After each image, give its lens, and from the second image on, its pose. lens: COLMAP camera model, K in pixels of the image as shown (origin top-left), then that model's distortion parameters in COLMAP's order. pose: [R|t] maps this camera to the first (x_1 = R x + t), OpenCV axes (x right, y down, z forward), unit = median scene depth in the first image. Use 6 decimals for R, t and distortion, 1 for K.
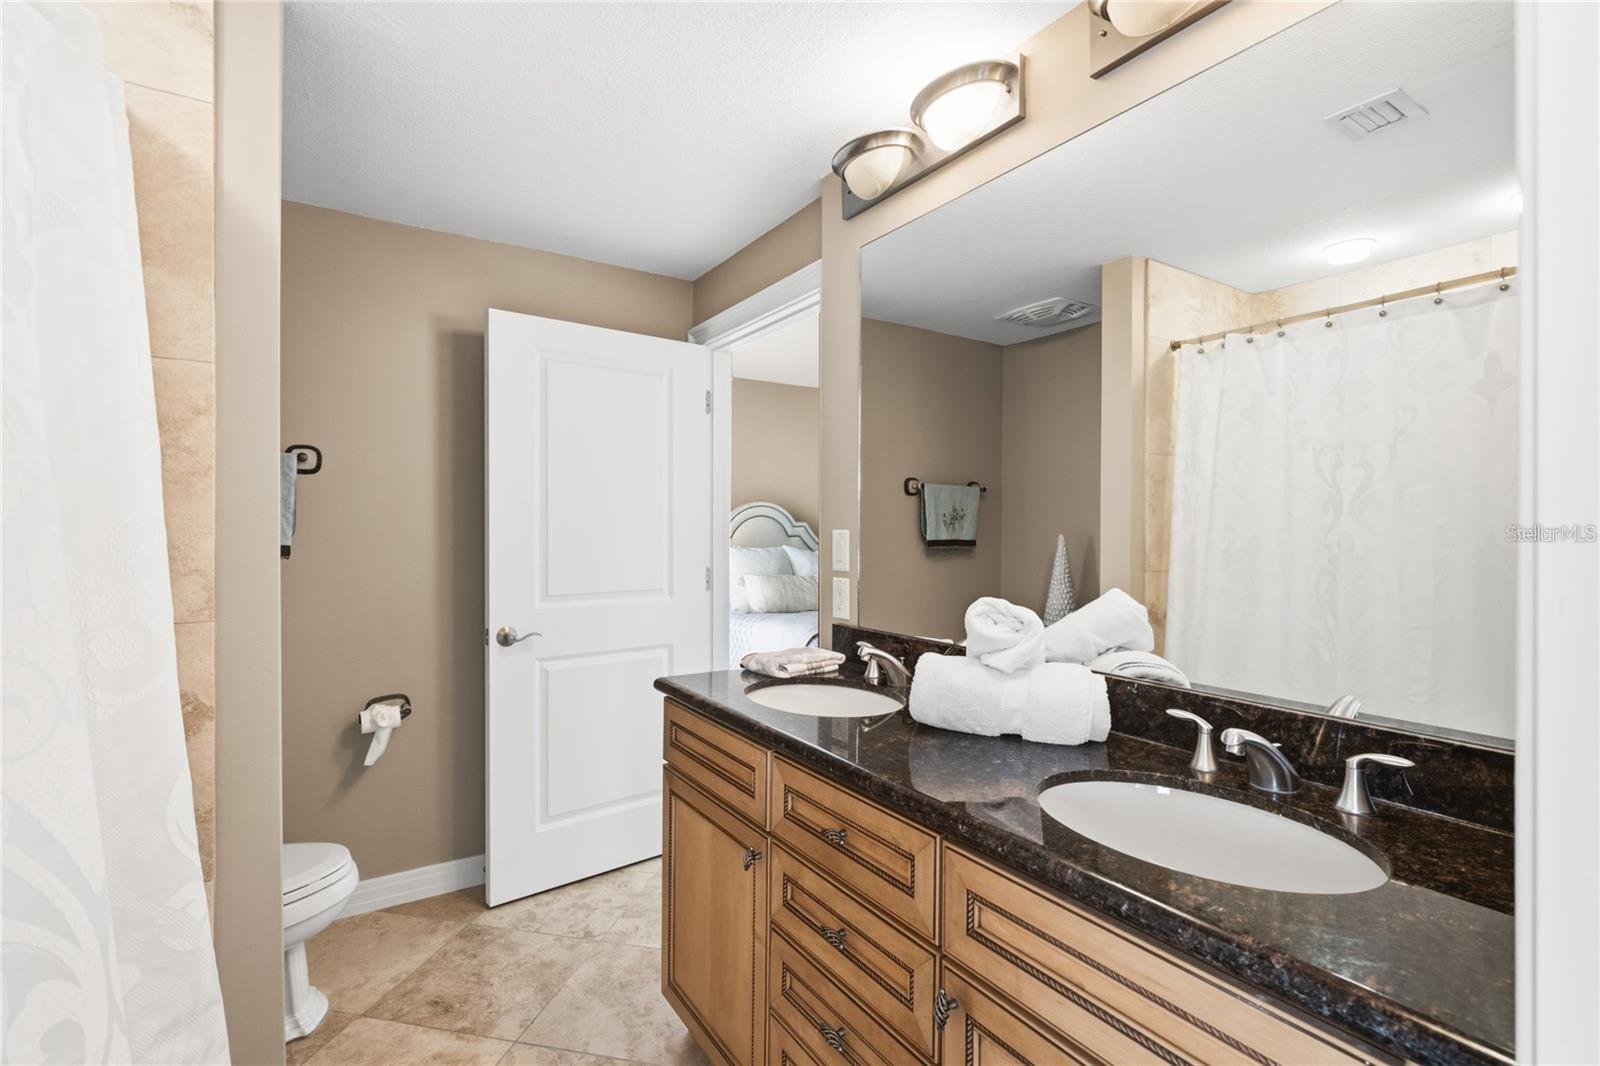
lens RADIAL K [[745.4, 0, 800.0], [0, 745.4, 533.0], [0, 0, 1]] dist [0.000717, 0.000095]
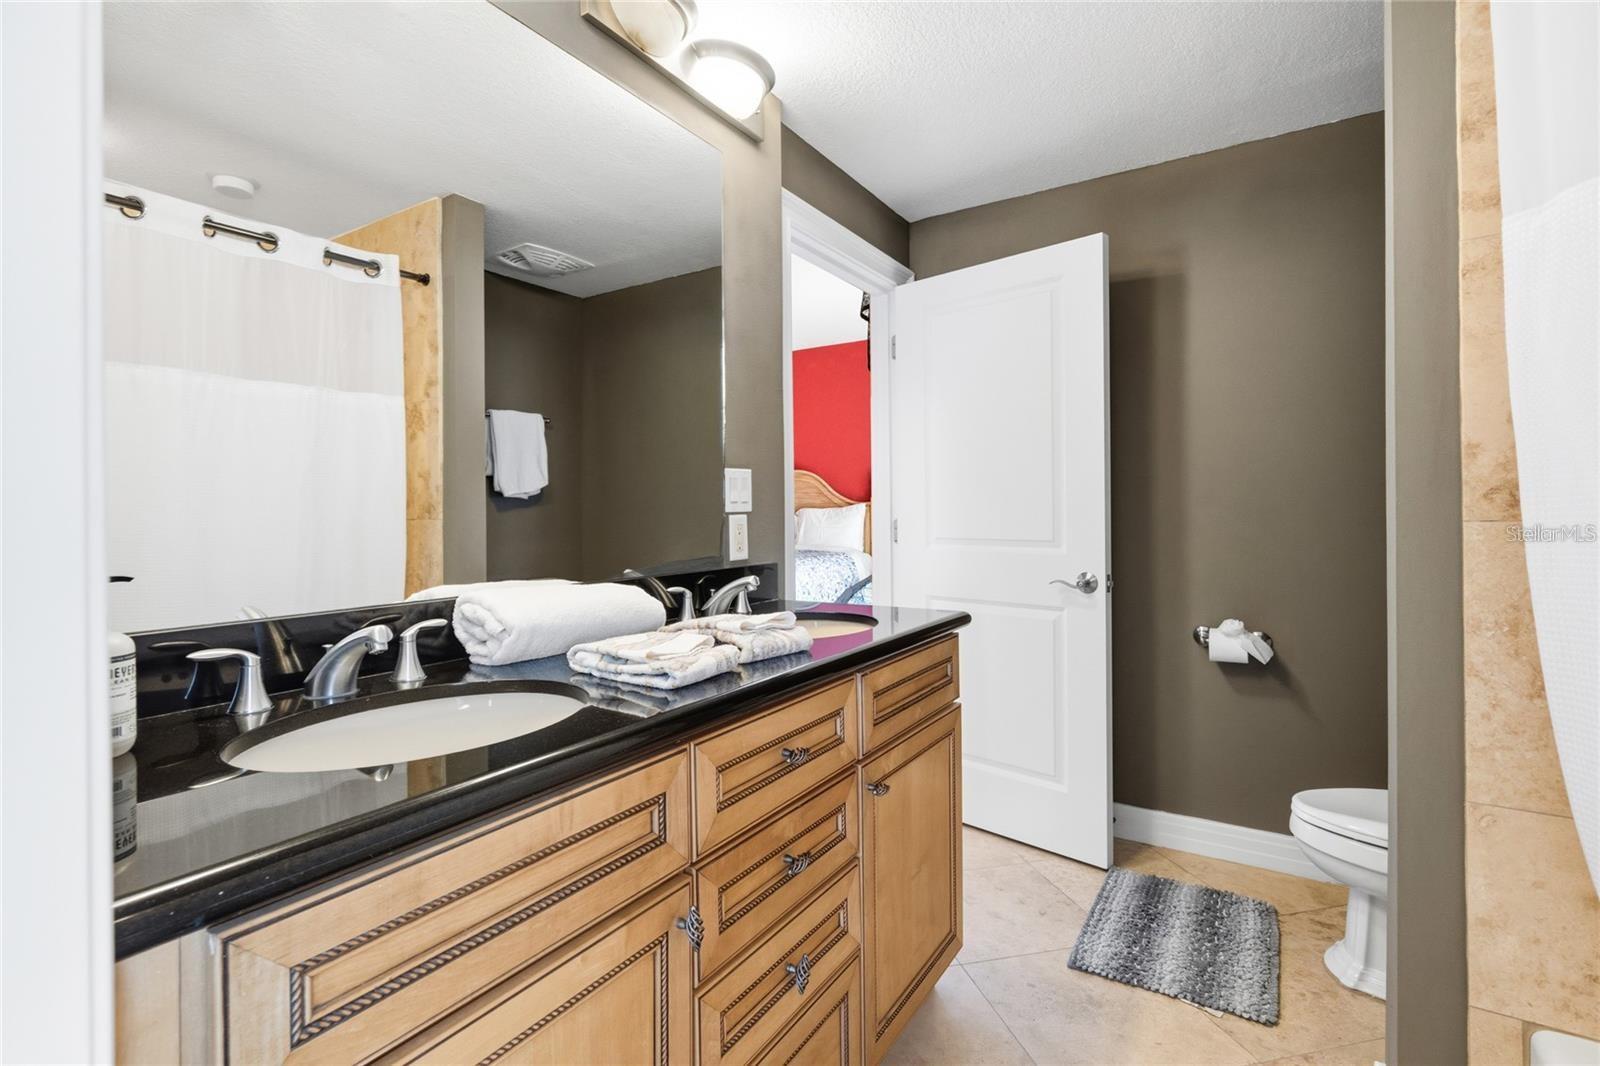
lens RADIAL K [[745.4, 0, 800.0], [0, 745.4, 533.0], [0, 0, 1]] dist [0.000717, 0.000095]
pose [[-0.412517, -0.083228, 0.907140, -0.586538], [-0.033003, 0.996529, 0.076421, 0.053332], [-0.910352, 0.001586, -0.413832, 1.068155]]
